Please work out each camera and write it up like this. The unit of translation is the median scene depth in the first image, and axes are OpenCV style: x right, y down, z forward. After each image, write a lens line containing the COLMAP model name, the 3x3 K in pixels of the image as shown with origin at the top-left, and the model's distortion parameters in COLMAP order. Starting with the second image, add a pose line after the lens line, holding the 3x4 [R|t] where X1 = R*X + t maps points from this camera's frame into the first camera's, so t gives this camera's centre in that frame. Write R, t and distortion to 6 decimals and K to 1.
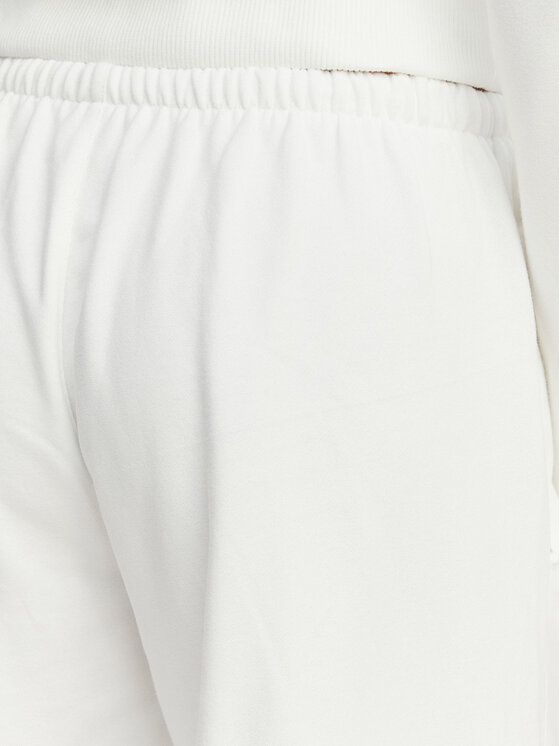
lens RADIAL K [[1476.2, 0, 278.2], [0, 1476.2, 372.4], [0, 0, 1]] dist [0.027550, 0.000000]
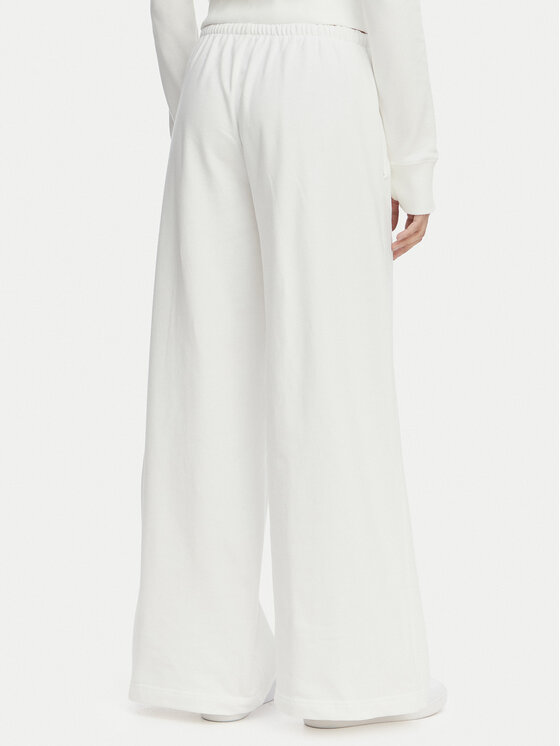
lens RADIAL K [[1476.2, 0, 281.3], [0, 1476.2, 373.4], [0, 0, 1]] dist [0.027550, 0.000000]
pose [[0.999799, 0.014720, 0.013601, -0.080232], [-0.012641, 0.989790, -0.141969, 1.048758], [-0.015552, 0.141769, 0.989778, -2.196415]]
